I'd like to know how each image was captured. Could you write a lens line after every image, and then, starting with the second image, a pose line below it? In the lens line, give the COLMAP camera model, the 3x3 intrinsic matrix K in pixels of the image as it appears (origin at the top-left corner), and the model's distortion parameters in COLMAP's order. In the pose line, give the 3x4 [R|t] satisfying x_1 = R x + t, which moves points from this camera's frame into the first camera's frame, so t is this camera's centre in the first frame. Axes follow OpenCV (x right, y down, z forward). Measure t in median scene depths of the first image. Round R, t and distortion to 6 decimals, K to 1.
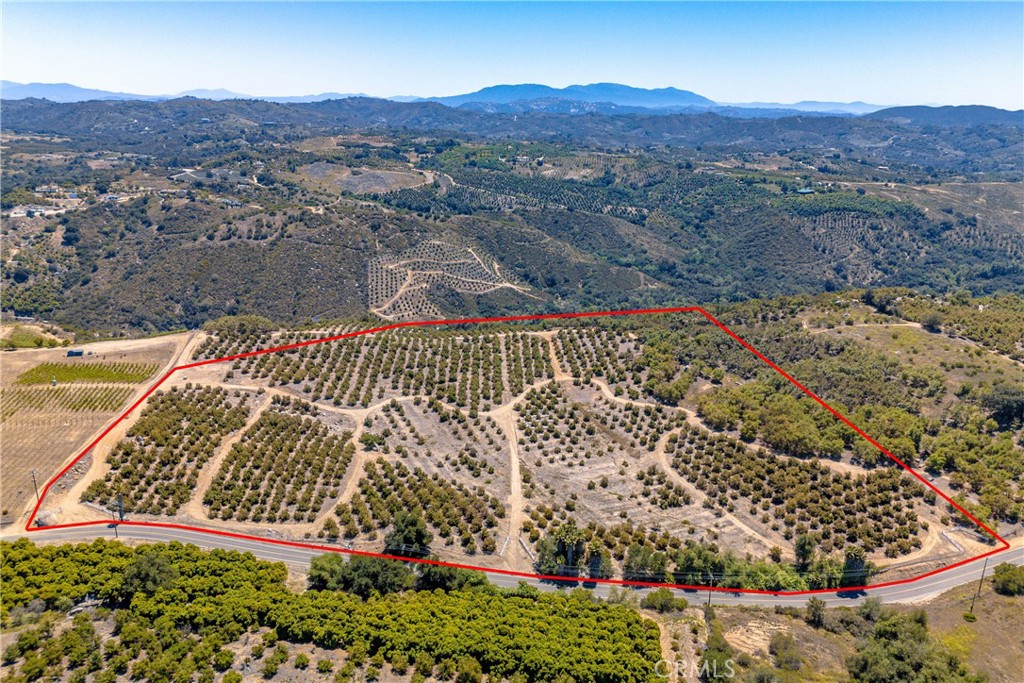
lens RADIAL K [[755.6, 0, 510.4], [0, 755.6, 358.6], [0, 0, 1]] dist [0.077763, -0.084962]
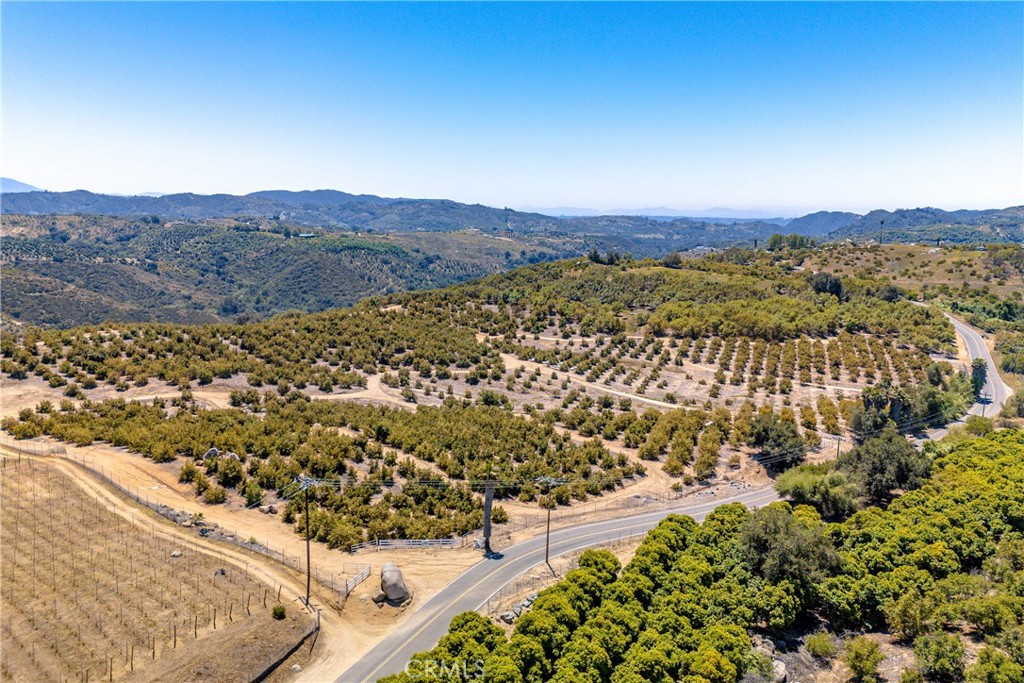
lens RADIAL K [[755.6, 0, 513.4], [0, 755.6, 341.3], [0, 0, 1]] dist [0.077763, -0.084962]
pose [[0.704687, -0.128715, 0.697745, -0.528751], [0.220279, 0.974502, -0.042701, 0.079445], [-0.674457, 0.183789, 0.715072, 0.433563]]
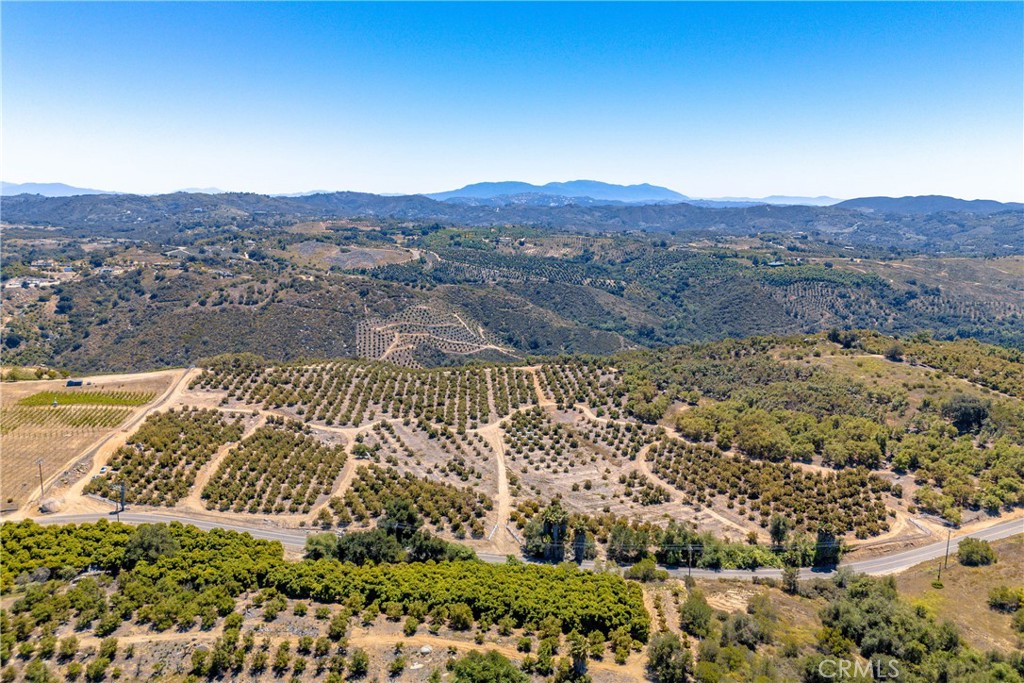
lens RADIAL K [[755.6, 0, 510.8], [0, 755.6, 341.9], [0, 0, 1]] dist [0.077763, -0.084962]
pose [[0.999709, -0.009773, 0.022072, -0.002501], [0.012710, 0.990479, -0.137076, 0.092310], [-0.020523, 0.137316, 0.990315, -0.045623]]
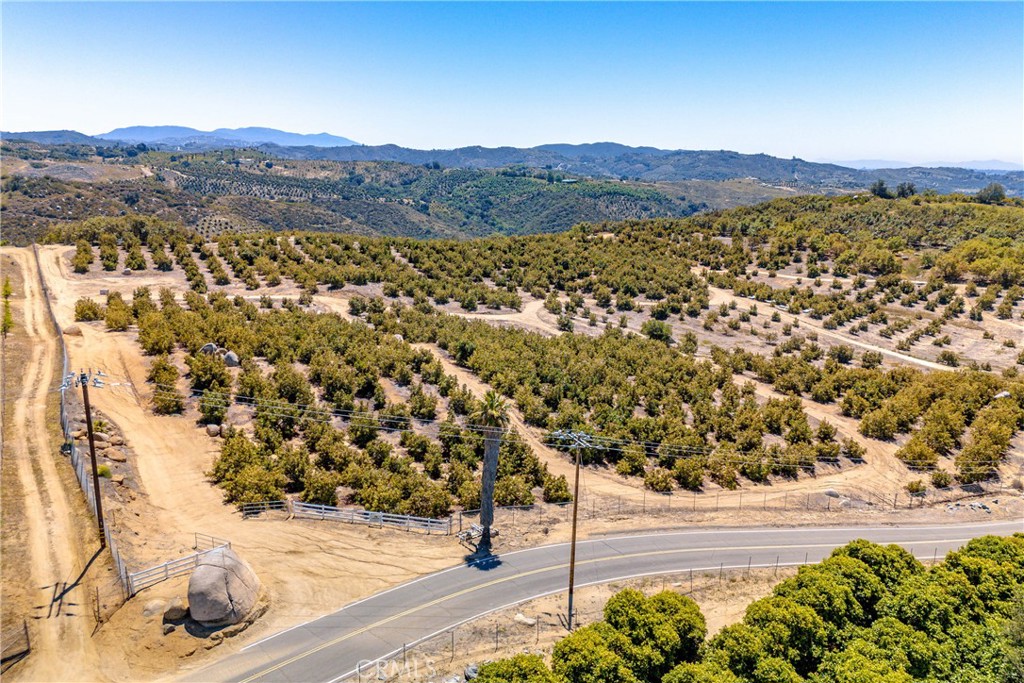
lens RADIAL K [[755.6, 0, 512.5], [0, 755.6, 347.4], [0, 0, 1]] dist [0.077763, -0.084962]
pose [[0.908640, -0.102295, 0.404858, -0.397179], [0.129921, 0.990665, -0.041276, 0.107993], [-0.396856, 0.090105, 0.913448, 0.508535]]
